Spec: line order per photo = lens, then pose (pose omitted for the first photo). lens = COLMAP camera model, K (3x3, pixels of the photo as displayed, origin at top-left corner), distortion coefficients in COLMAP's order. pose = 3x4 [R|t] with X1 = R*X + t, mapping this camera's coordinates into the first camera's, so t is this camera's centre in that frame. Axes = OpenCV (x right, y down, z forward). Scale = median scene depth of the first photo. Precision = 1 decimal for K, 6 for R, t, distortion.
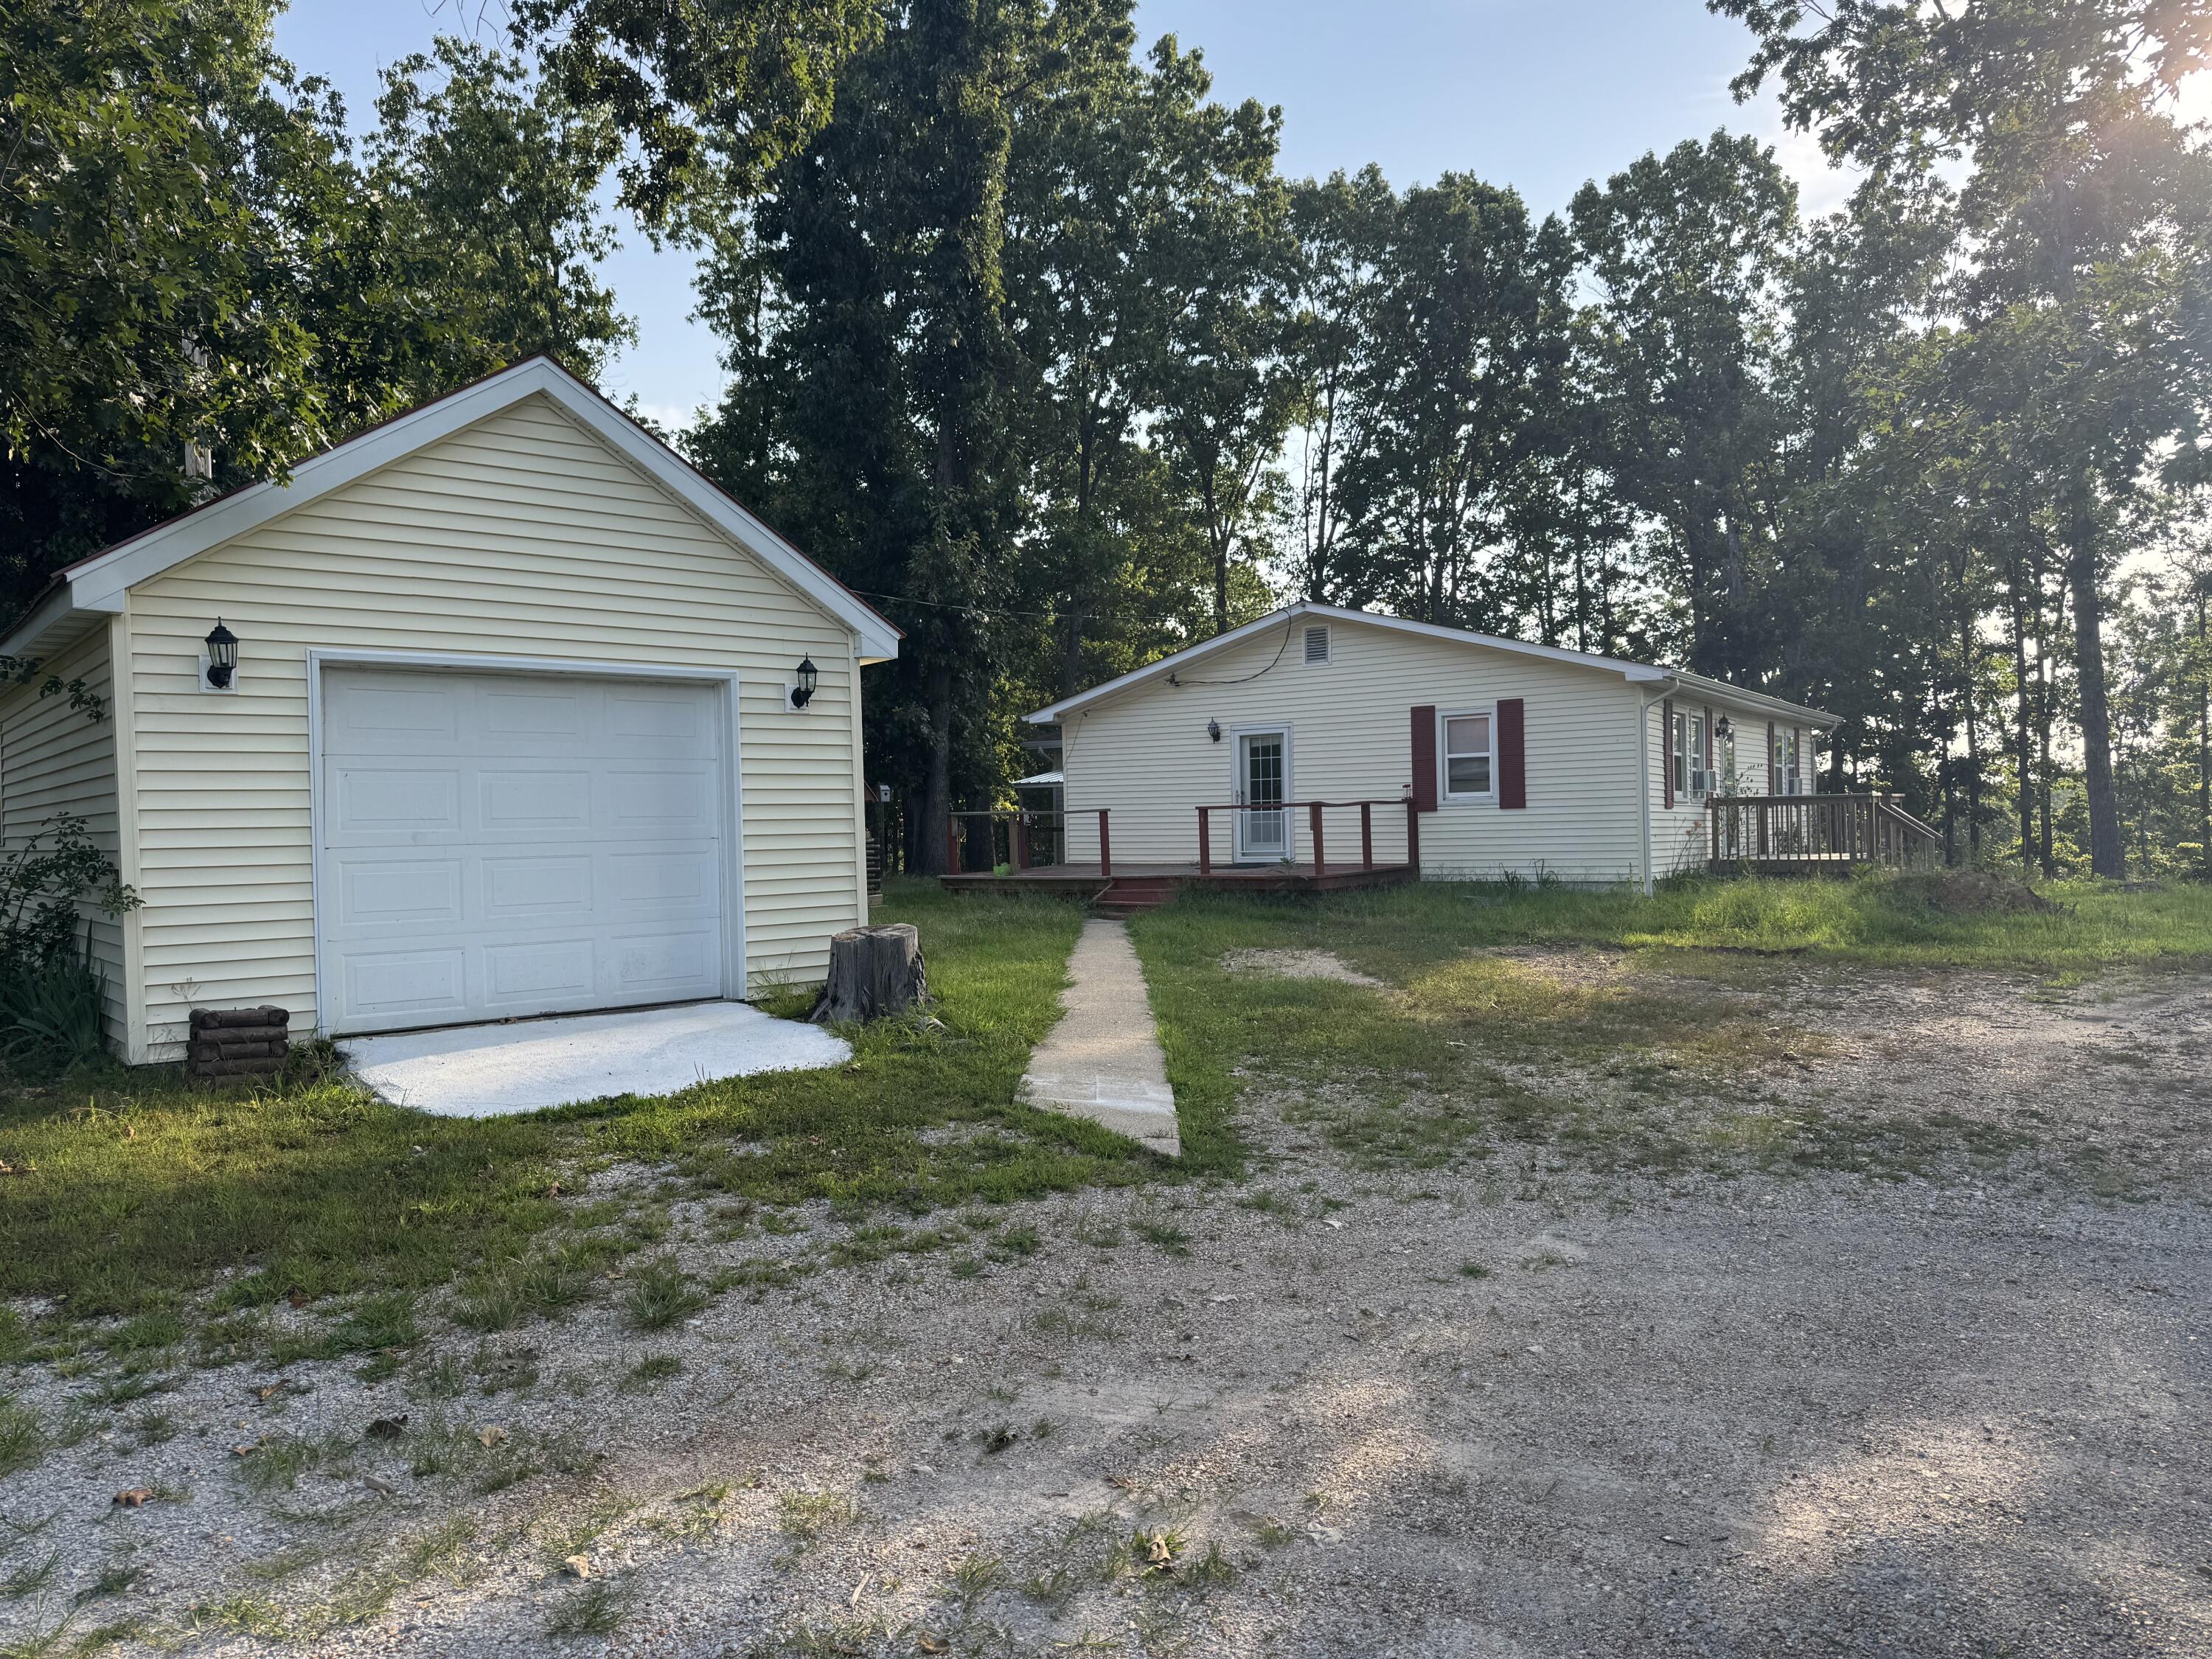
lens RADIAL K [[1529.3, 0, 1106.0], [0, 1529.3, 829.5], [0, 0, 1]] dist [0.071852, -0.070135]
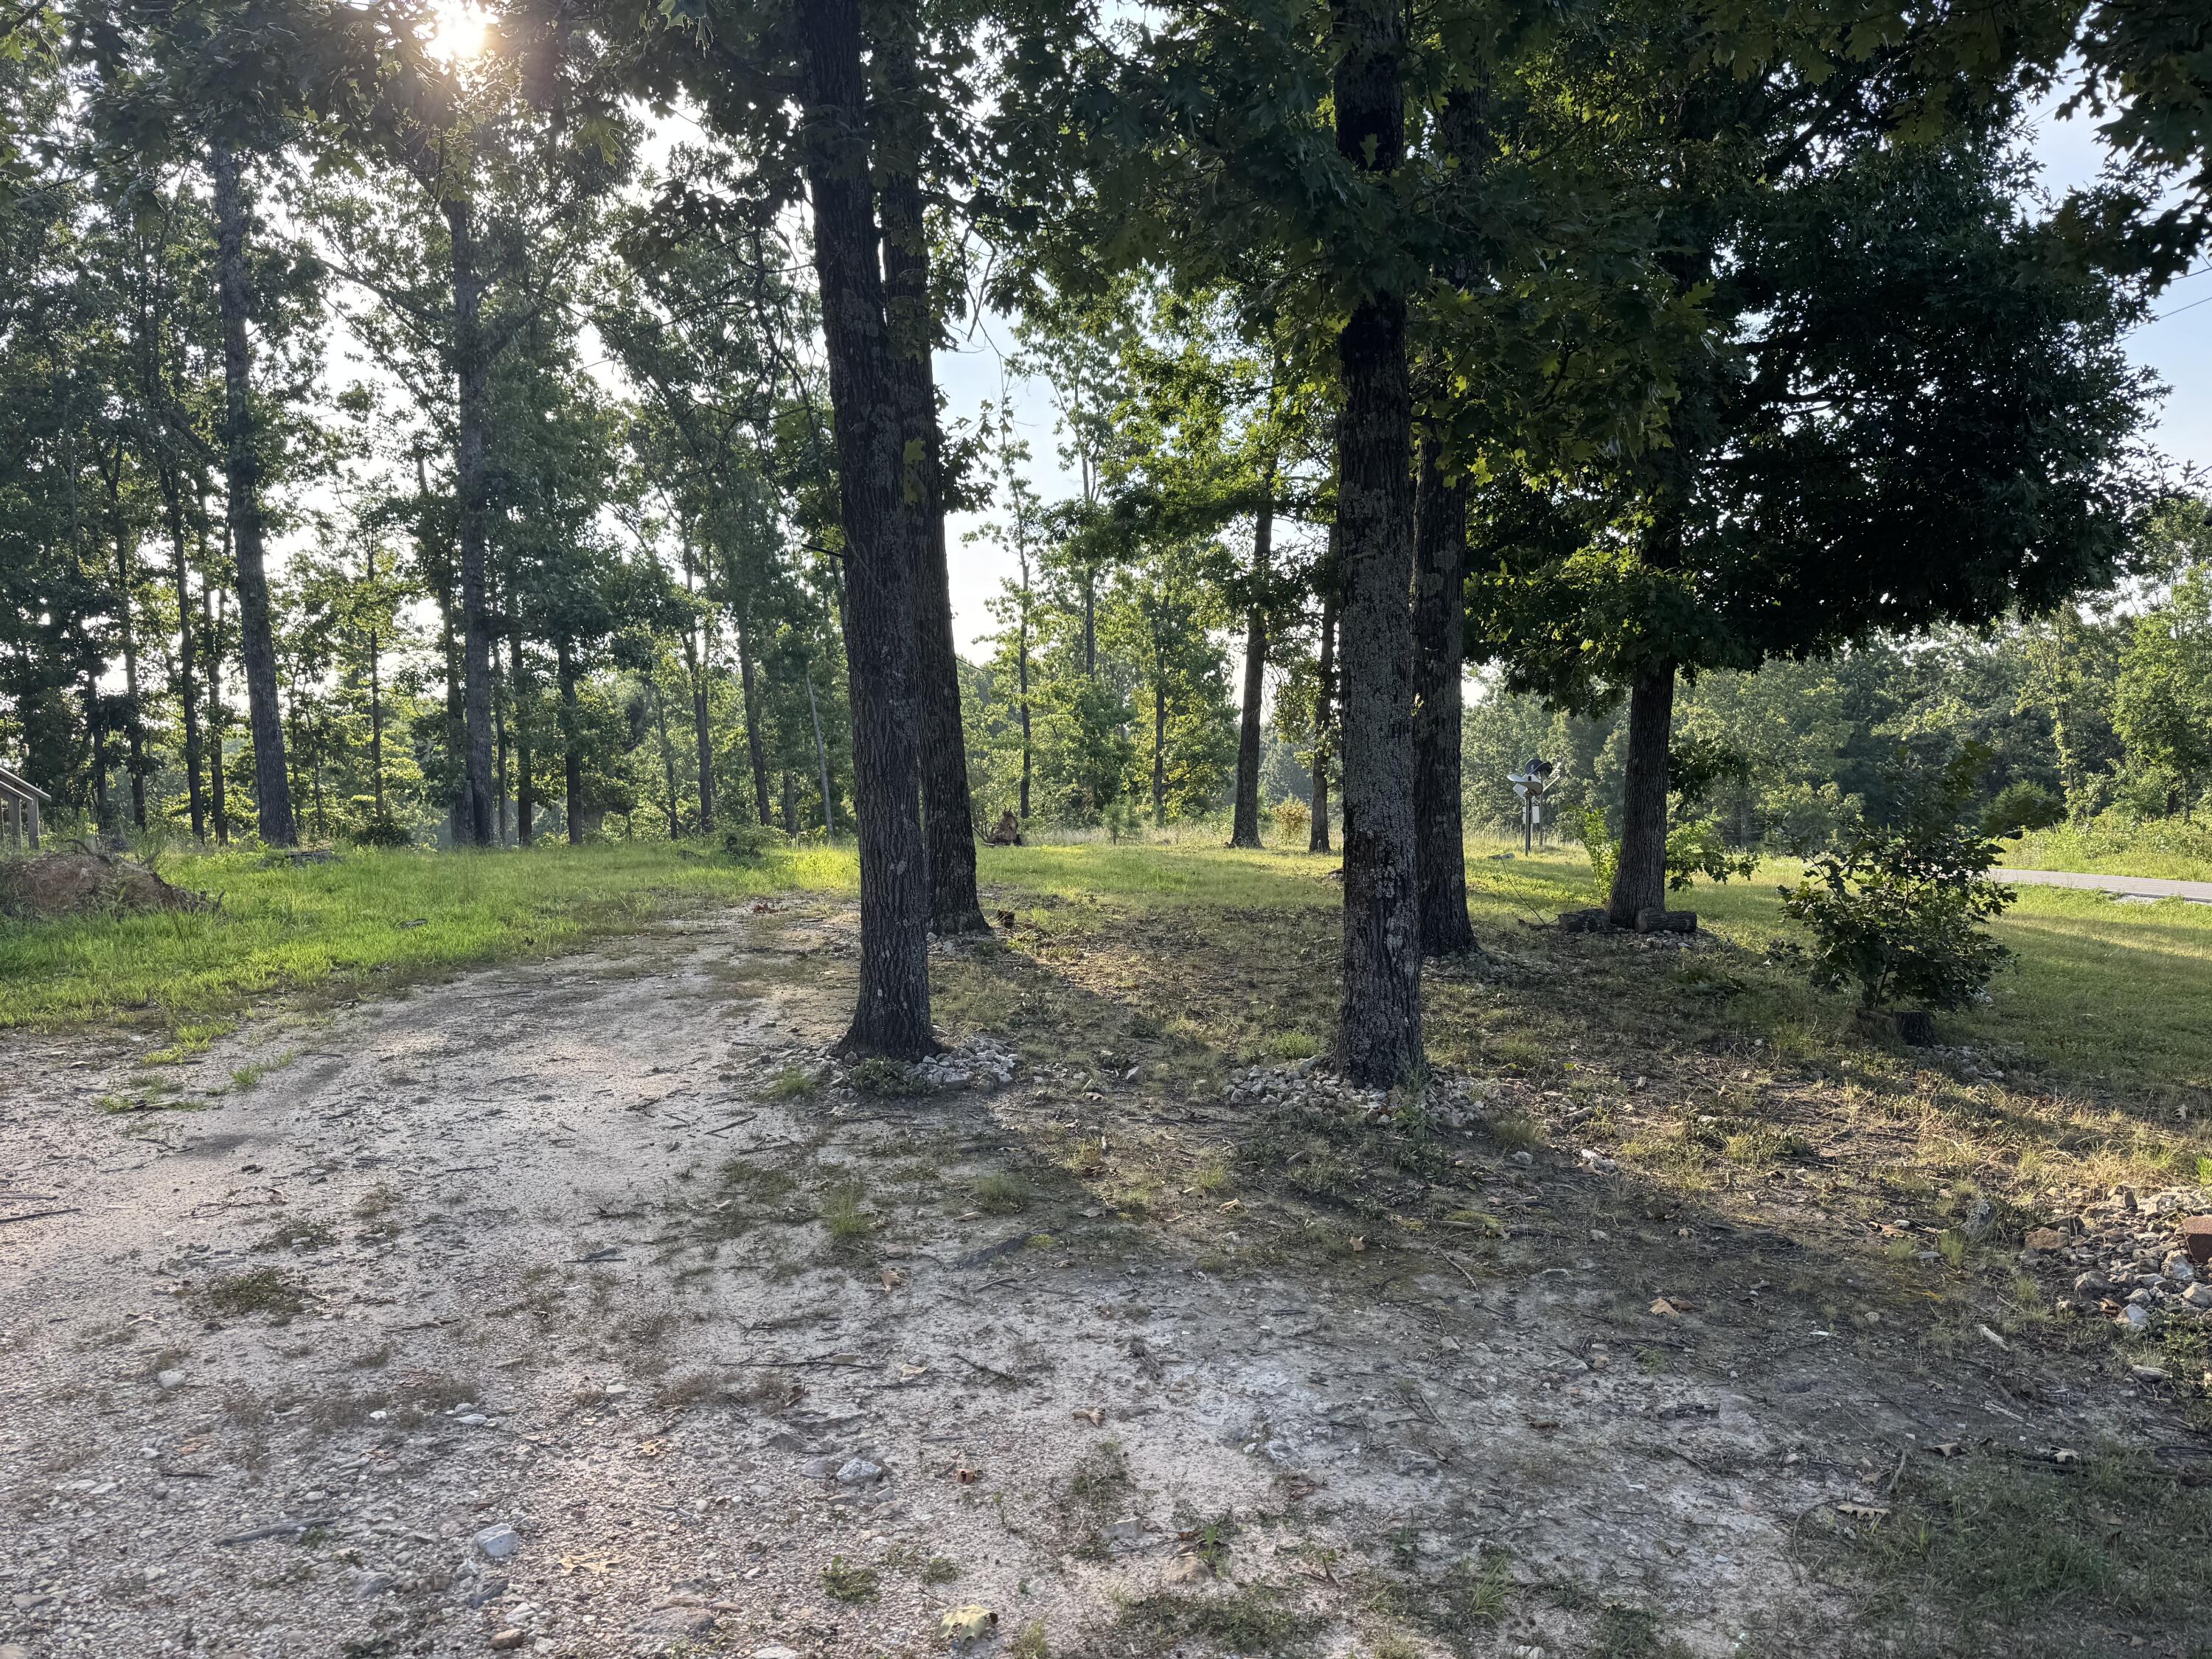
lens RADIAL K [[1529.3, 0, 1106.0], [0, 1529.3, 829.5], [0, 0, 1]] dist [0.071852, -0.070135]
pose [[0.492665, -0.026562, 0.869814, 0.080097], [-0.002314, 0.999491, 0.031833, -0.002374], [-0.870216, -0.017696, 0.492352, 0.116115]]
